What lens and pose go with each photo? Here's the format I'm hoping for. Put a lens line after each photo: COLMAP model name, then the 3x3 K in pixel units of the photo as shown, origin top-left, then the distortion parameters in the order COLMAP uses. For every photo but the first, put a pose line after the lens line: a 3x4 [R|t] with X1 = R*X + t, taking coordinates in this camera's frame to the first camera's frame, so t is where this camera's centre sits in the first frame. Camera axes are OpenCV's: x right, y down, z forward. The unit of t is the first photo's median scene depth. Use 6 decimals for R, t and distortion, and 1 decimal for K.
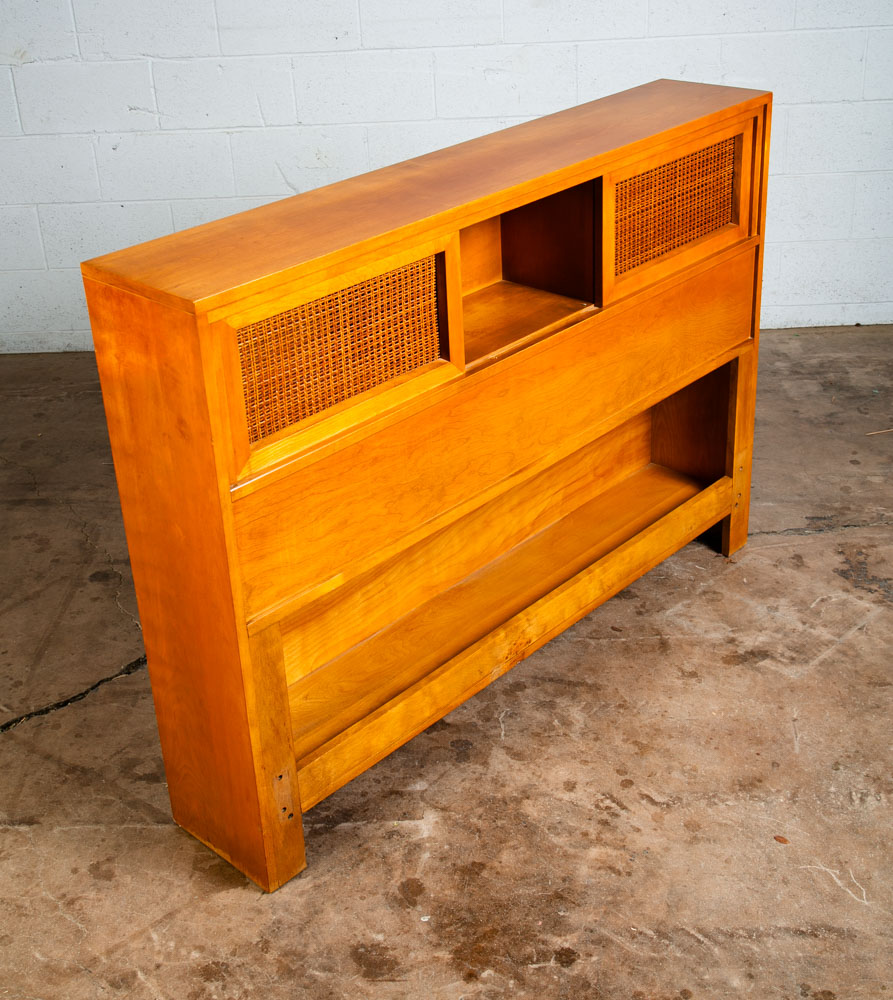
lens RADIAL K [[1371.4, 0, 448.4], [0, 1371.4, 440.2], [0, 0, 1]] dist [0.039515, 0.000000]
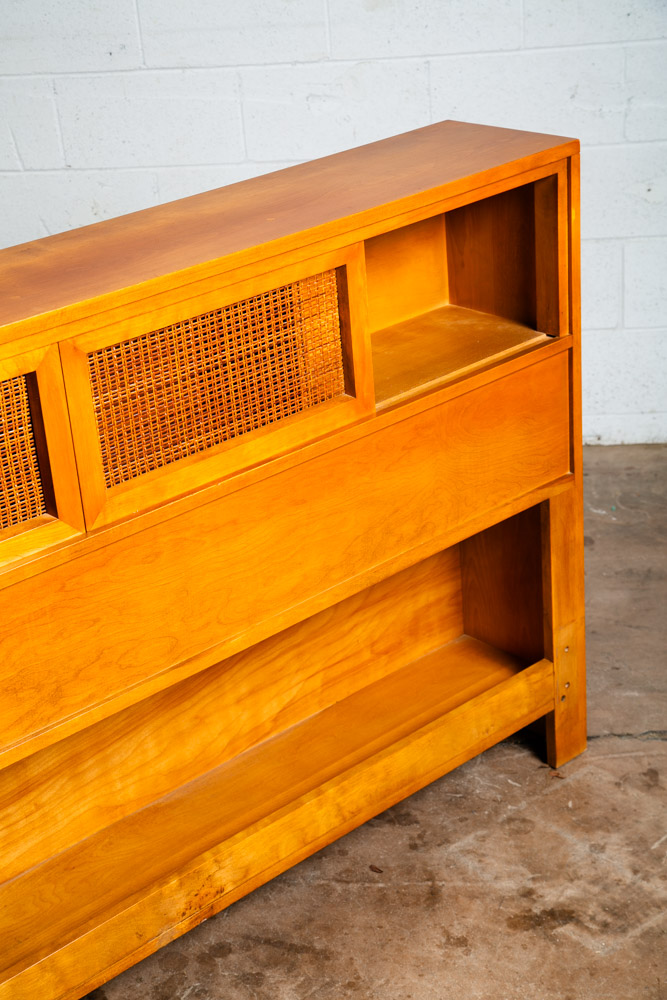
lens RADIAL K [[1761.7, 0, 322.3], [0, 1761.7, 509.7], [0, 0, 1]] dist [0.251067, 0.000000]
pose [[0.995624, 0.013722, -0.092436, 0.208692], [-0.015503, 0.999707, -0.018581, -0.041911], [0.092154, 0.019933, 0.995545, 0.057365]]
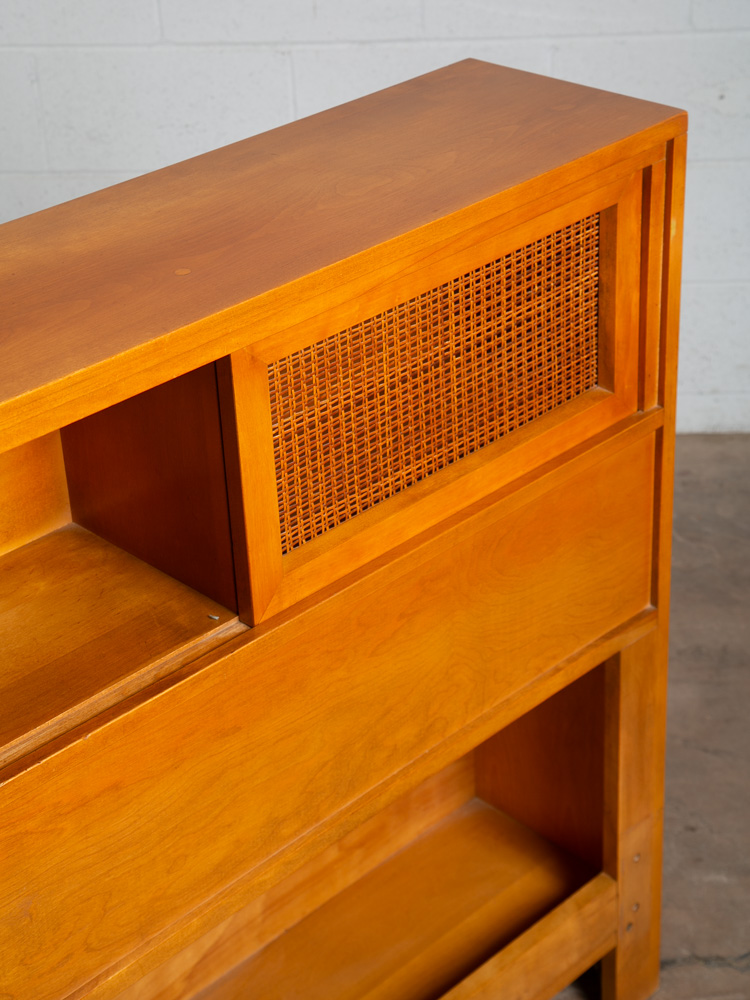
lens RADIAL K [[1931.0, 0, 363.7], [0, 1931.0, 441.1], [0, 0, 1]] dist [0.220110, 0.000000]
pose [[0.998848, 0.026180, -0.040224, 0.173758], [-0.024516, 0.998845, 0.041330, -0.186016], [0.041259, -0.040296, 0.998336, 0.390389]]
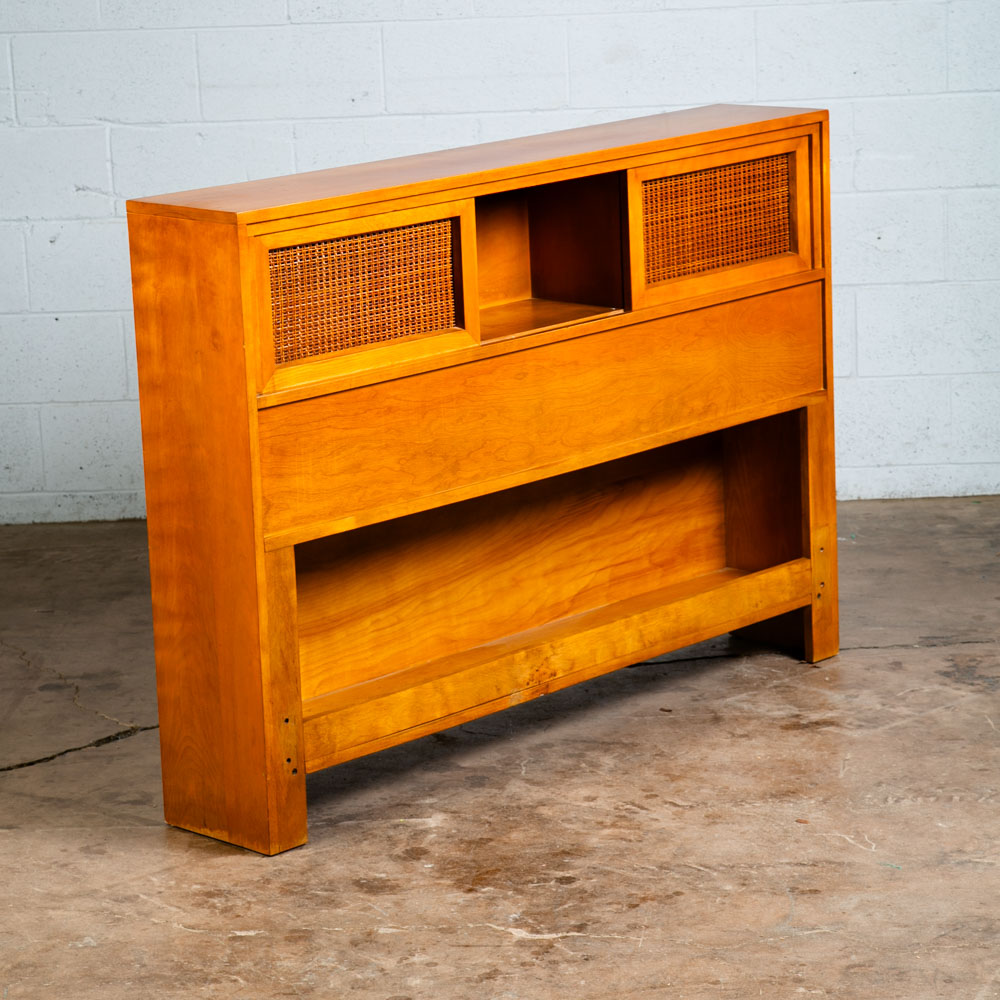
lens RADIAL K [[3279.7, 0, 508.6], [0, 3279.7, 481.2], [0, 0, 1]] dist [0.391148, 0.000000]
pose [[0.999683, 0.010095, -0.023078, 0.081992], [-0.015198, 0.972366, -0.232967, 0.559013], [0.020089, 0.233244, 0.972211, -1.209219]]
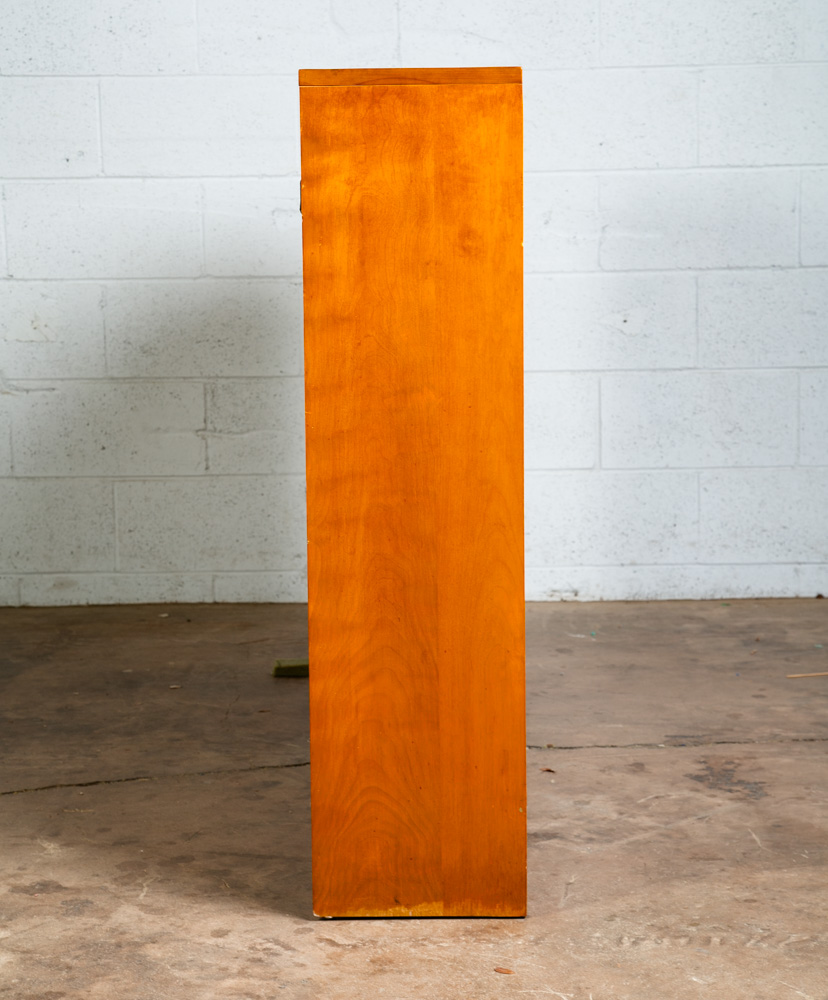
lens RADIAL K [[2294.8, 0, 426.9], [0, 2294.8, 473.6], [0, 0, 1]] dist [0.239134, 0.000000]
pose [[0.999537, 0.030366, -0.001851, 0.184898], [-0.029375, 0.947525, -0.318328, 0.396324], [-0.007912, 0.318235, 0.947979, -0.162176]]
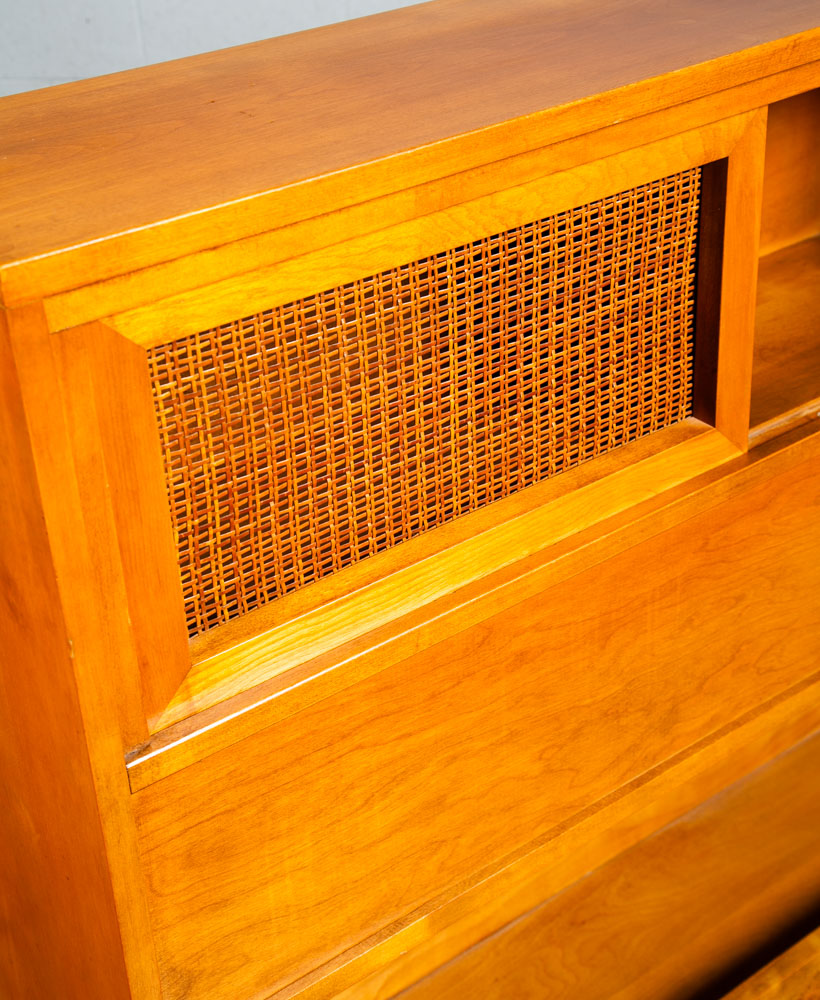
lens RADIAL K [[1588.0, 0, 405.5], [0, 1588.0, 495.2], [0, 0, 1]] dist [0.100018, 0.000000]
pose [[0.987303, 0.068178, -0.143471, -0.018961], [-0.060027, 0.996368, 0.060400, -0.054358], [0.147067, -0.051021, 0.987810, 0.452848]]
